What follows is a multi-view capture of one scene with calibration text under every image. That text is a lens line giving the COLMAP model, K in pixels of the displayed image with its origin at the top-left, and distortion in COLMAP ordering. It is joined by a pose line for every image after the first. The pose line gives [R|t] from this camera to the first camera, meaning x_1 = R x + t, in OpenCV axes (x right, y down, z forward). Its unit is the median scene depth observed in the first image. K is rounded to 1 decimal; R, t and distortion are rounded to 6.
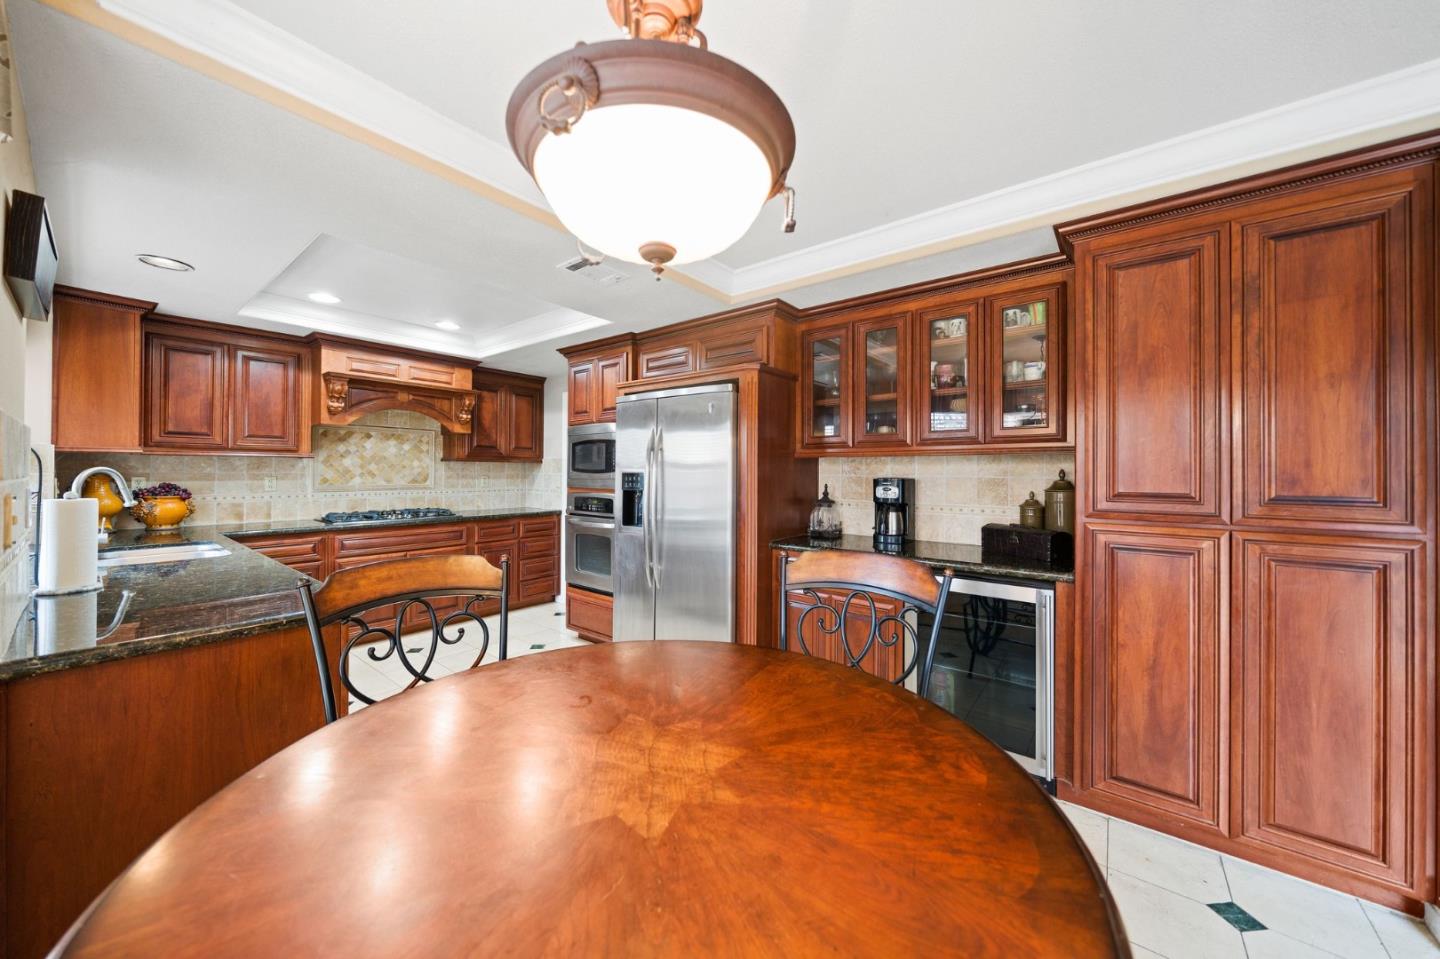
lens RADIAL K [[506.0, 0, 716.0], [0, 506.0, 471.9], [0, 0, 1]] dist [-0.005269, 0.000149]
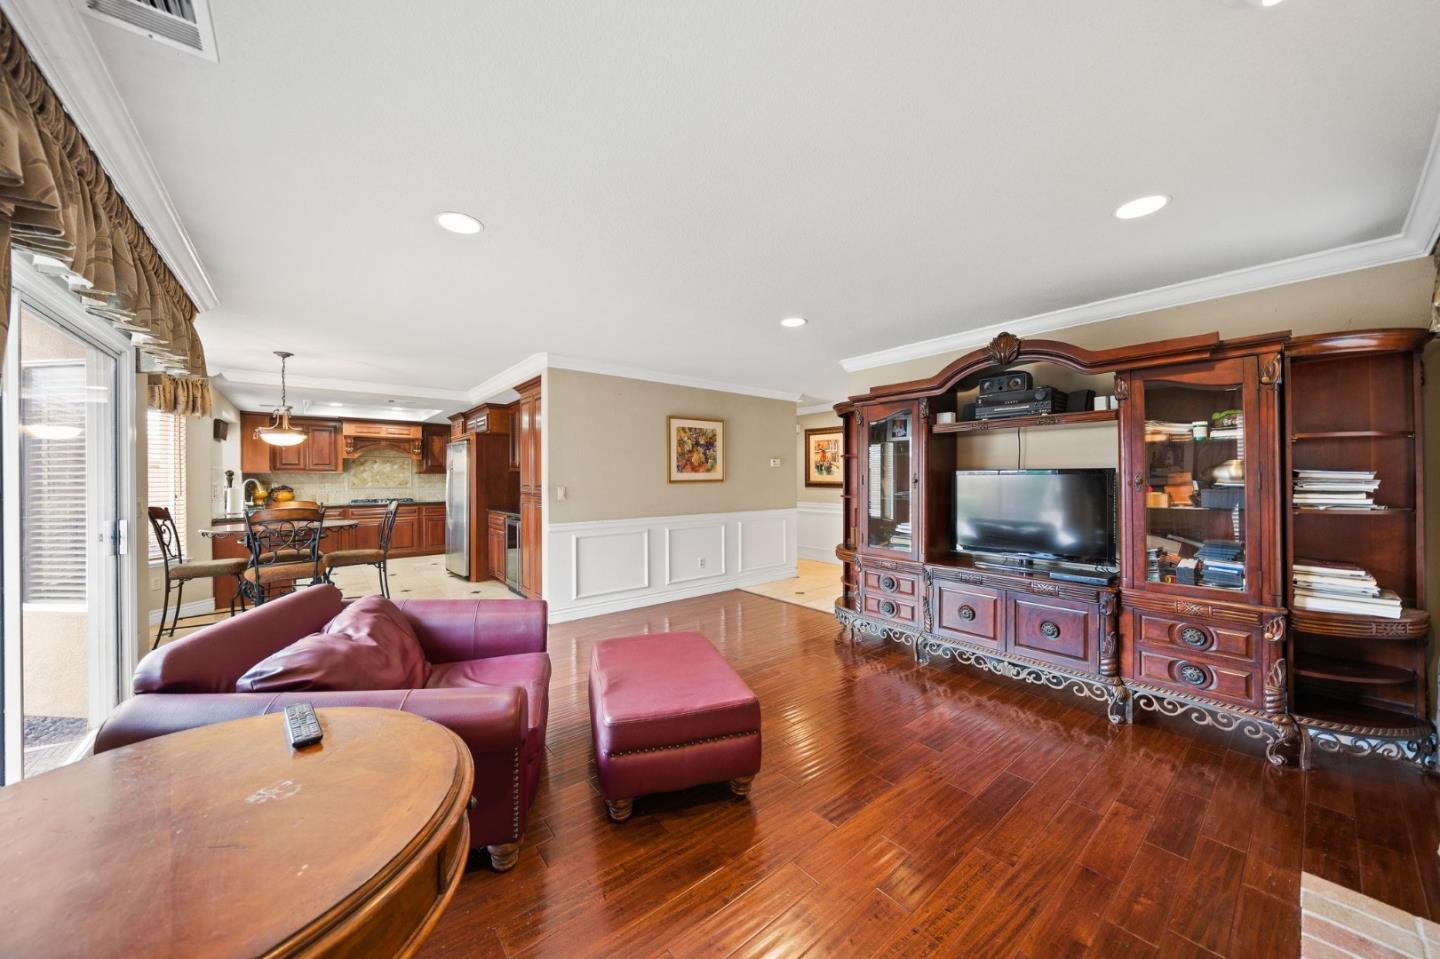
lens RADIAL K [[506.0, 0, 731.6], [0, 506.0, 480.4], [0, 0, 1]] dist [-0.005269, 0.000149]
pose [[0.978259, -0.007719, -0.207245, 1.329943], [0.008777, 0.999953, 0.004184, 0.007917], [0.207203, -0.005912, 0.978280, -0.804722]]
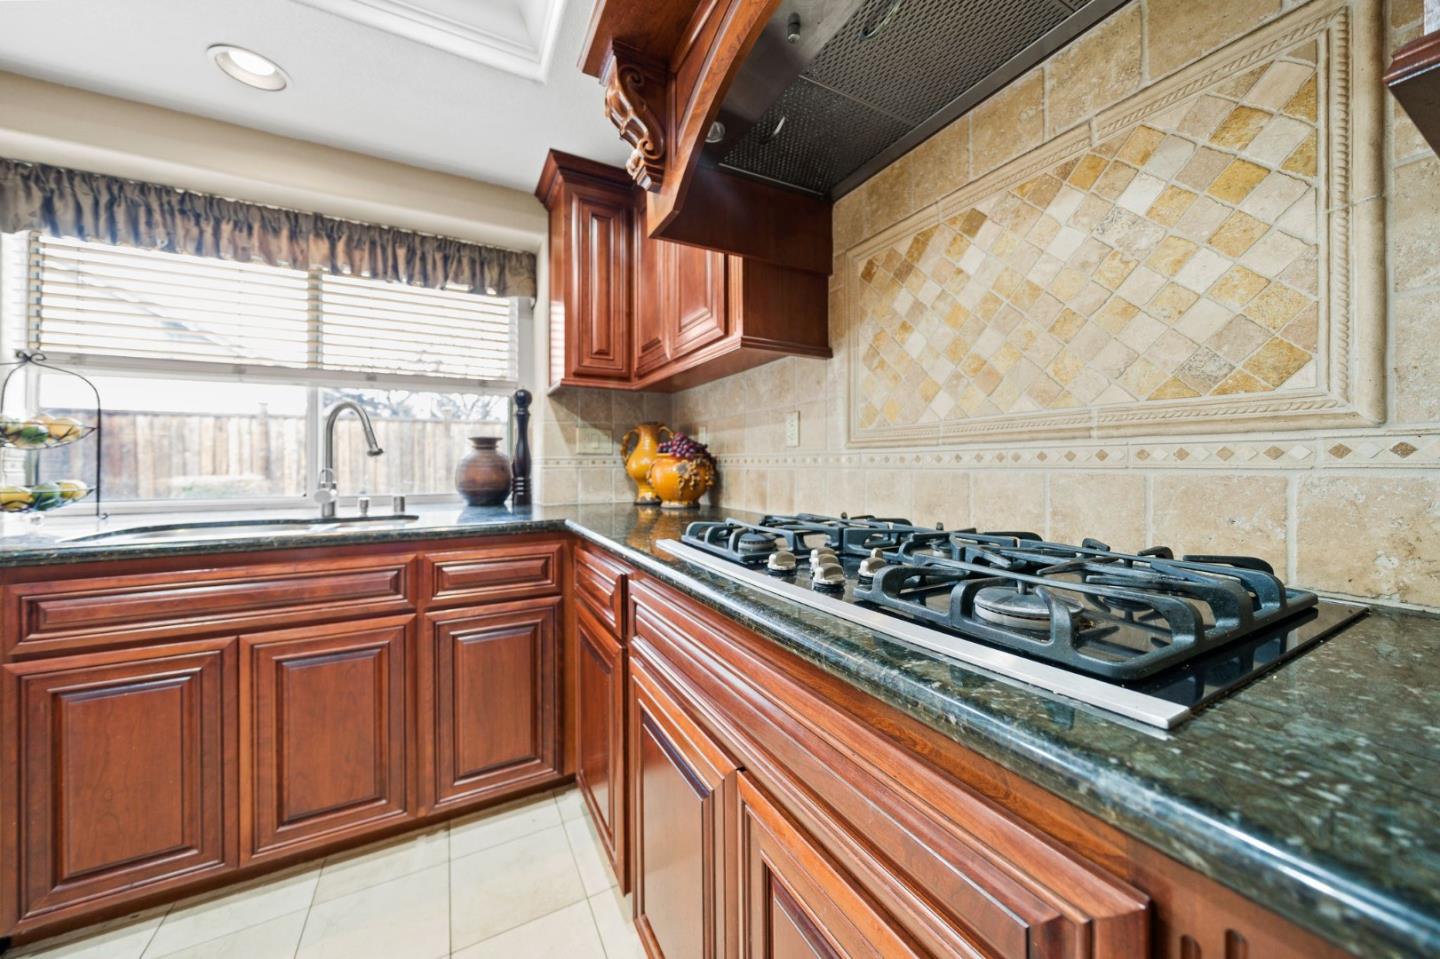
lens RADIAL K [[506.0, 0, 716.9], [0, 506.0, 458.1], [0, 0, 1]] dist [-0.005269, 0.000149]
pose [[-0.401322, -0.012801, -0.915848, -0.487721], [0.004918, 0.999858, -0.016130, 0.056961], [0.915924, -0.010978, -0.401202, 1.164940]]
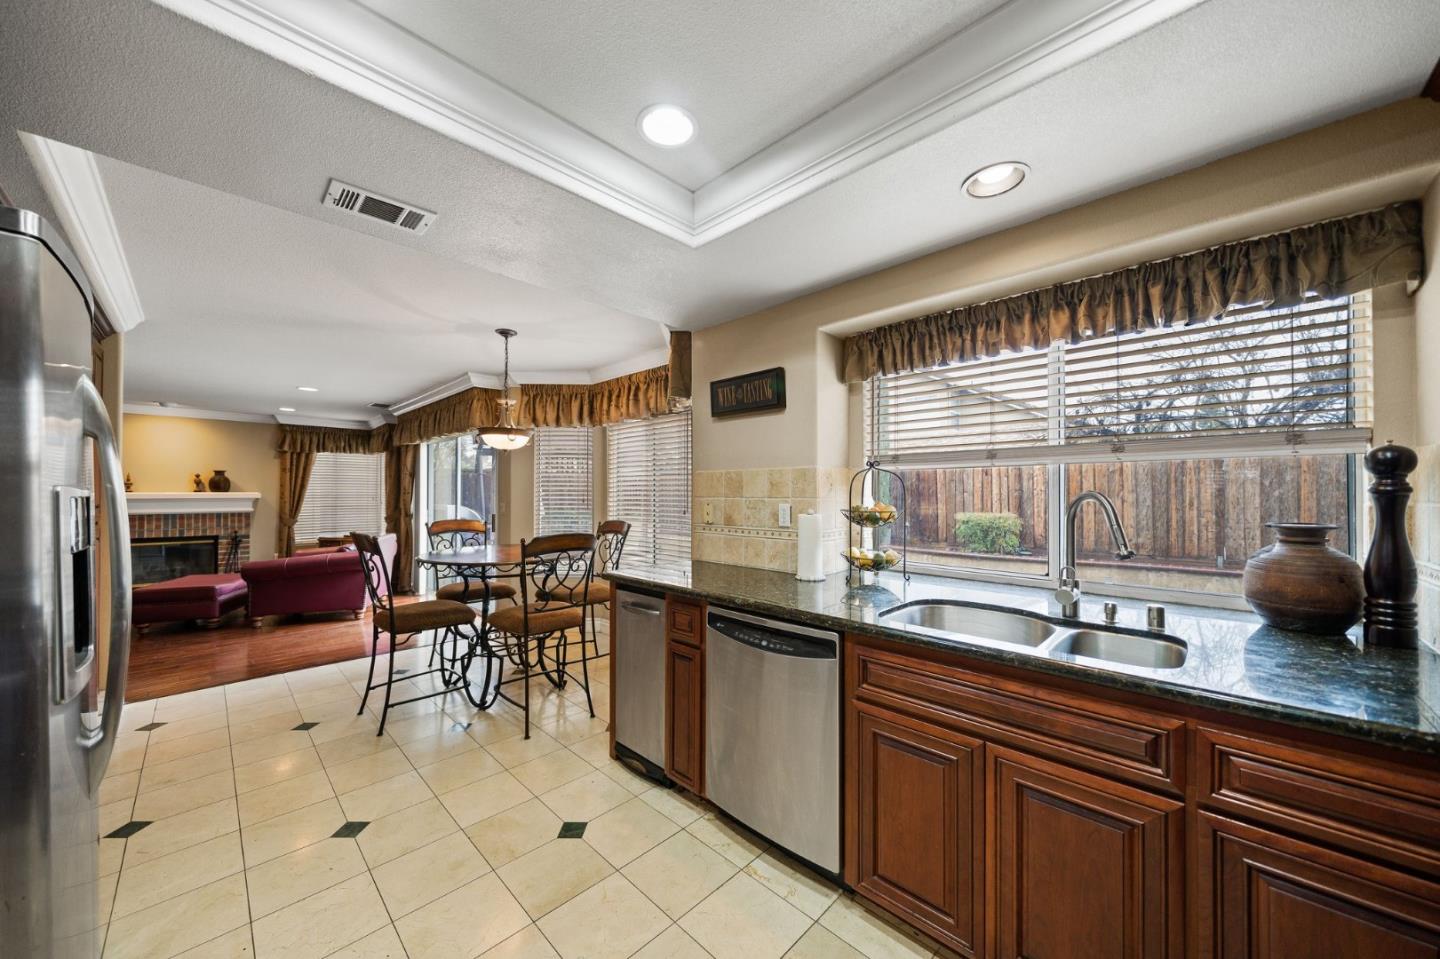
lens RADIAL K [[506.0, 0, 720.8], [0, 506.0, 488.8], [0, 0, 1]] dist [-0.005269, 0.000149]
pose [[-0.994048, -0.005798, 0.108788, -0.523508], [-0.006561, 0.999956, -0.006653, -0.003288], [-0.108745, -0.007327, -0.994043, 1.105432]]
